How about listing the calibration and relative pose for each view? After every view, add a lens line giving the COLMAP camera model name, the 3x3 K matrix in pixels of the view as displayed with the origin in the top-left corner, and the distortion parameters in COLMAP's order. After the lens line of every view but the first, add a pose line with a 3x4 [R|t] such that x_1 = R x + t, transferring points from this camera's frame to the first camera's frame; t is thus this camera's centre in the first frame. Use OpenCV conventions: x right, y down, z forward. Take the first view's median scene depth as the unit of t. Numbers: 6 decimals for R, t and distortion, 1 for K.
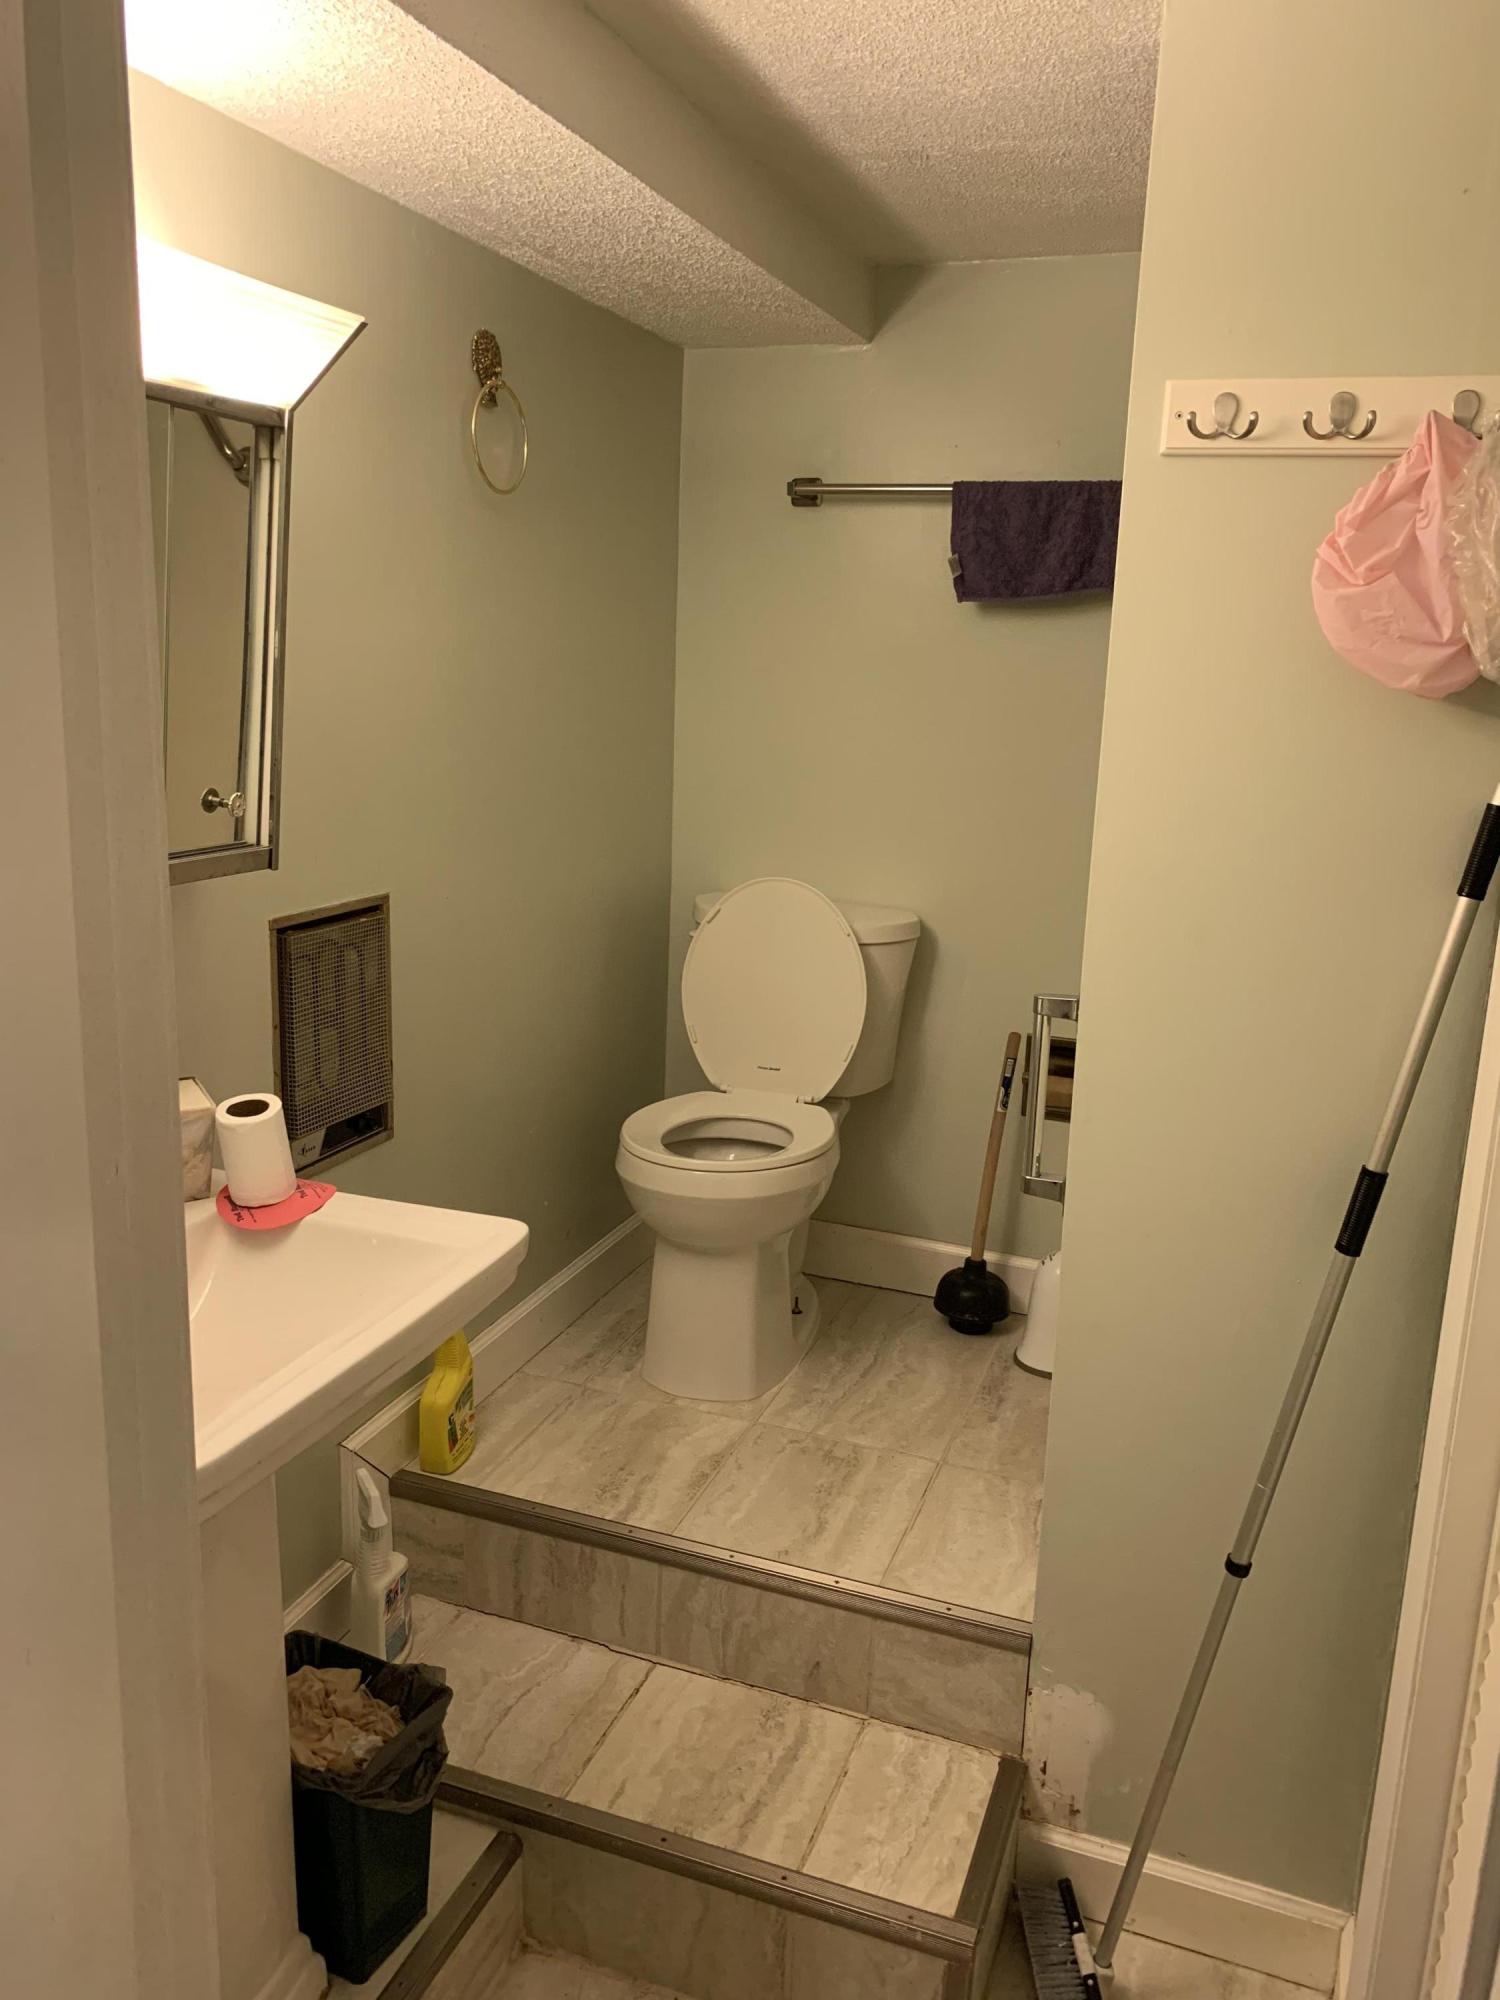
lens RADIAL K [[1533.1, 0, 746.3], [0, 1533.1, 998.4], [0, 0, 1]] dist [0.045056, -0.075424]
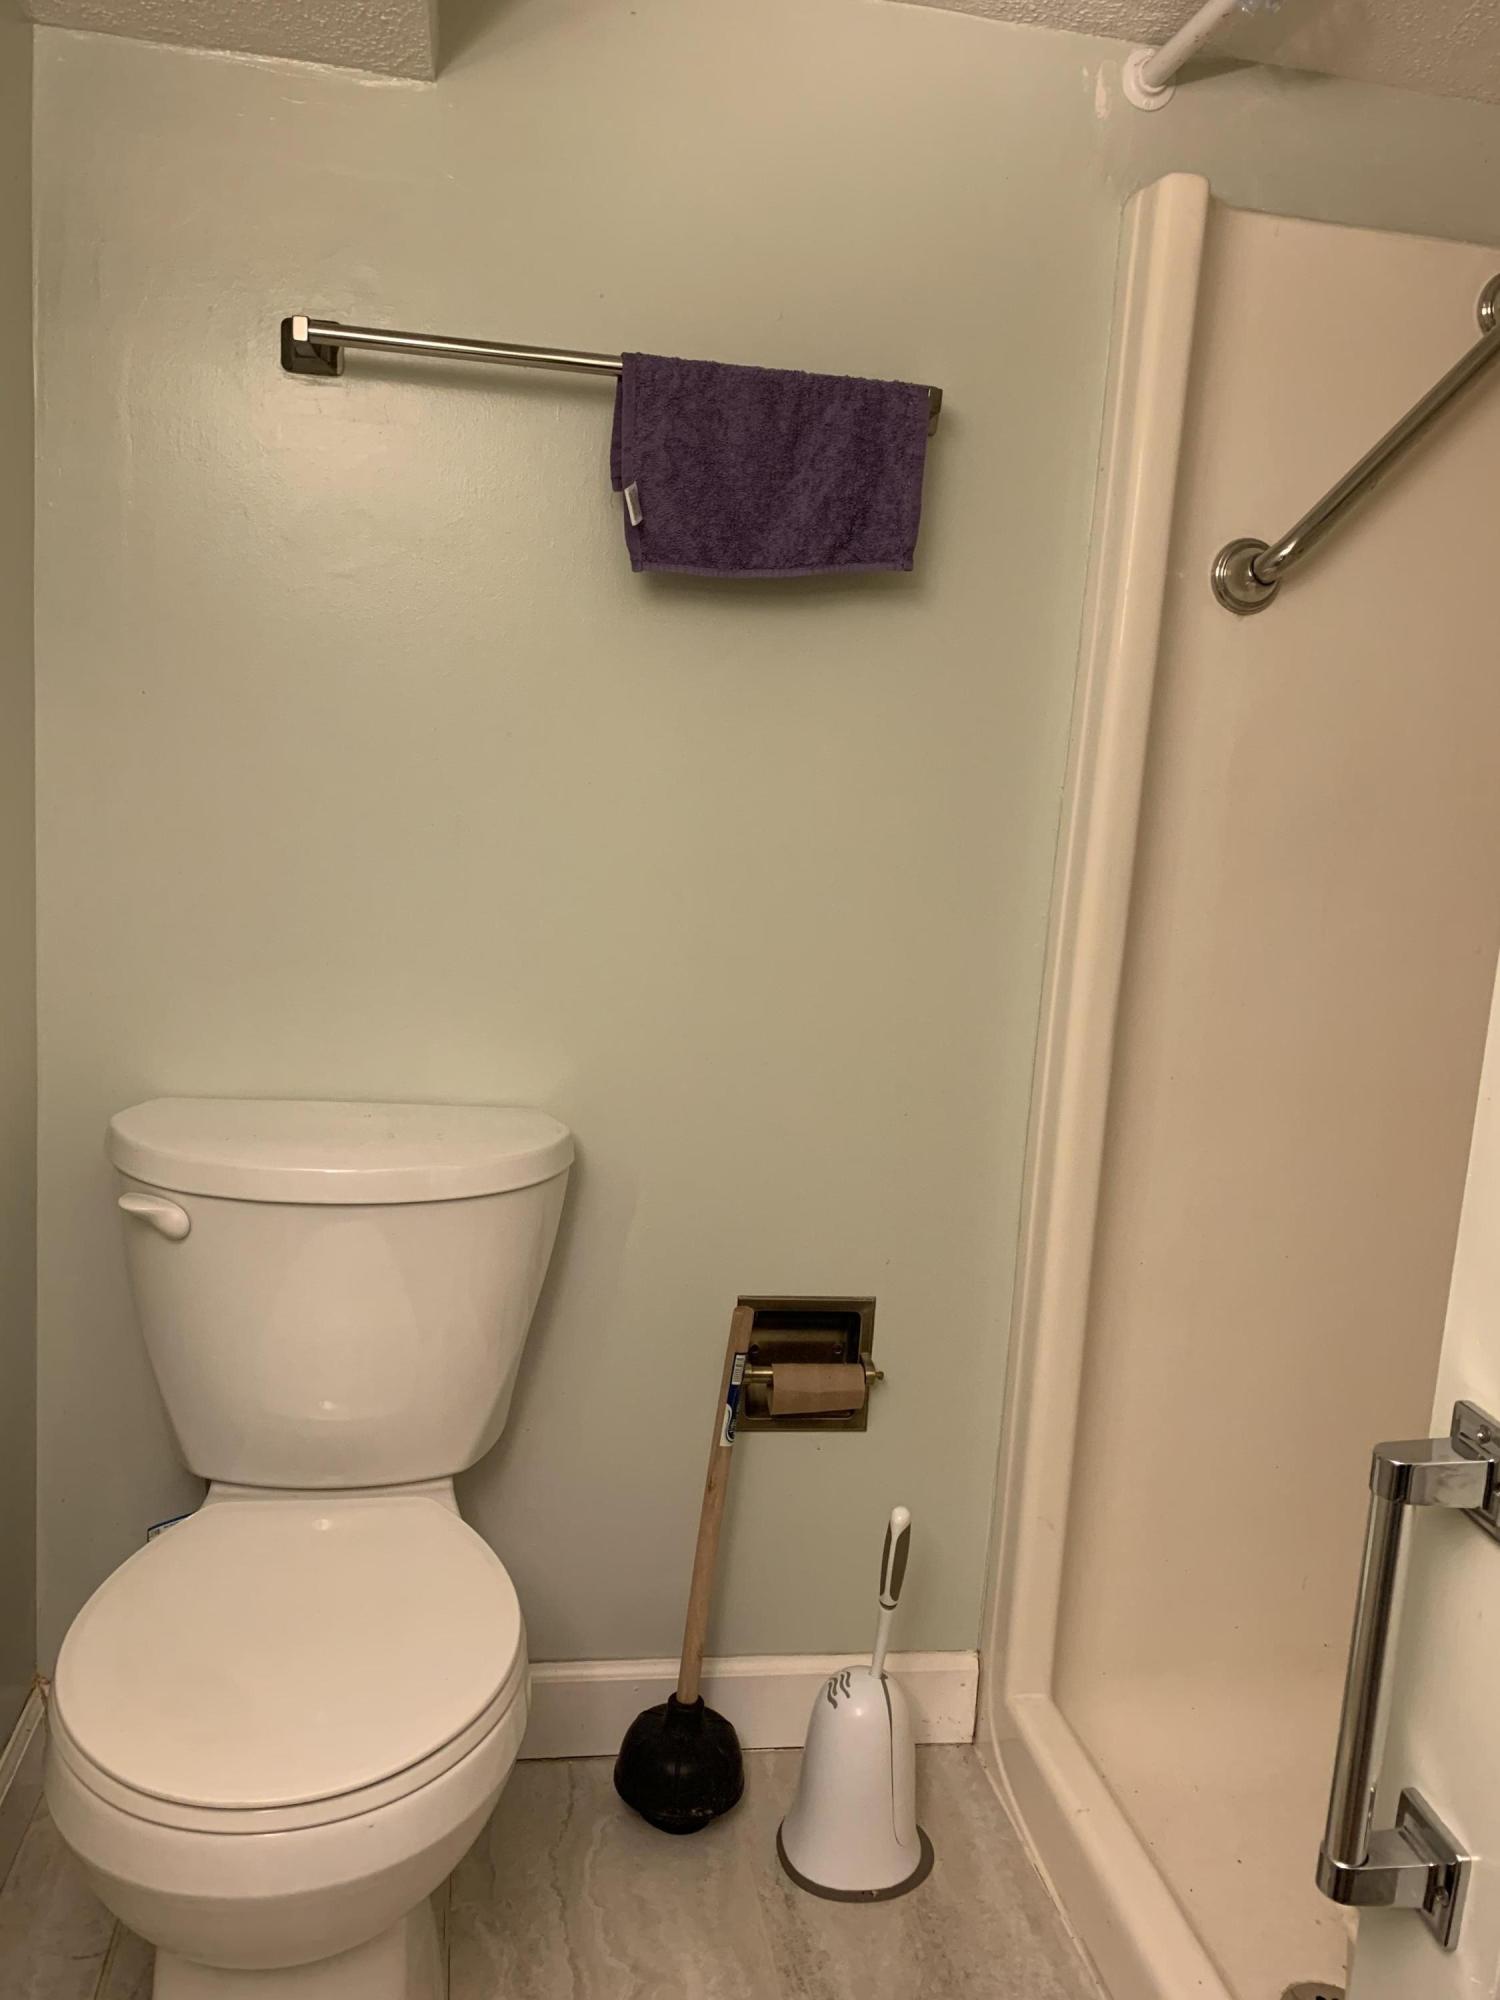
lens RADIAL K [[1533.1, 0, 760.2], [0, 1533.1, 1003.8], [0, 0, 1]] dist [0.045056, -0.075424]
pose [[0.862708, -0.060779, 0.502037, -0.115067], [0.077231, 0.996941, -0.012022, -0.092927], [-0.499771, 0.049144, 0.864762, 0.512639]]
